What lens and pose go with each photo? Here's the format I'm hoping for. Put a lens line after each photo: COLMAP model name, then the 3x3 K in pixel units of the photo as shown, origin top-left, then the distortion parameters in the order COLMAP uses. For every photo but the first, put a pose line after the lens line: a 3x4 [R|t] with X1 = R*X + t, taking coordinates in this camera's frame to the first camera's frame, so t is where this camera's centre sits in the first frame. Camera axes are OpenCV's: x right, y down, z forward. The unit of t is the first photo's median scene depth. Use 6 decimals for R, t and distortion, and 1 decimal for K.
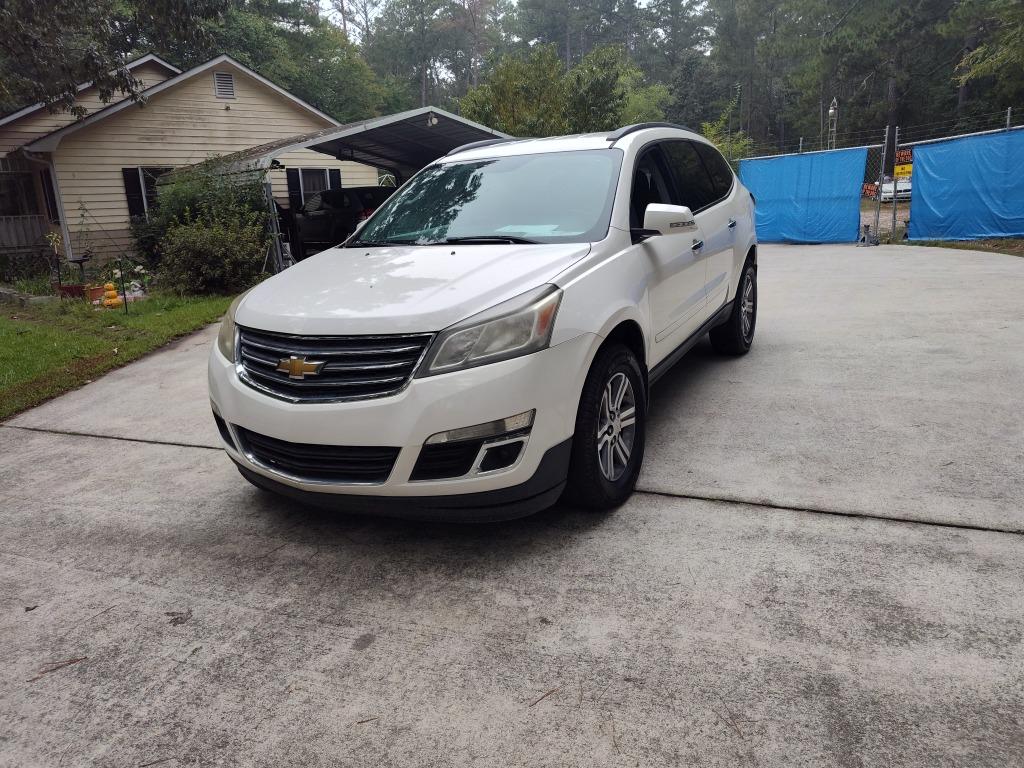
lens RADIAL K [[720.8, 0, 512.0], [0, 720.8, 384.0], [0, 0, 1]] dist [0.008927, -0.001157]
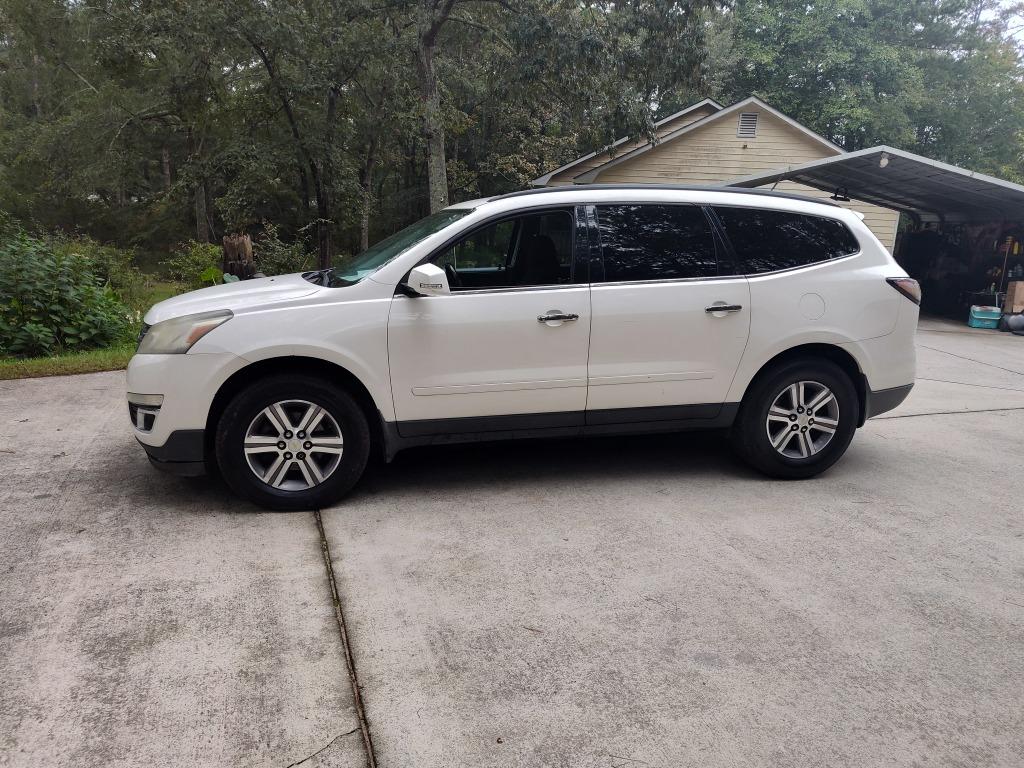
lens RADIAL K [[720.8, 0, 512.0], [0, 720.8, 384.0], [0, 0, 1]] dist [0.008927, -0.001157]
pose [[0.643759, 0.234738, -0.728336, 0.350124], [-0.262138, 0.961849, 0.078299, -0.064076], [0.718928, 0.140519, 0.680732, 0.133070]]
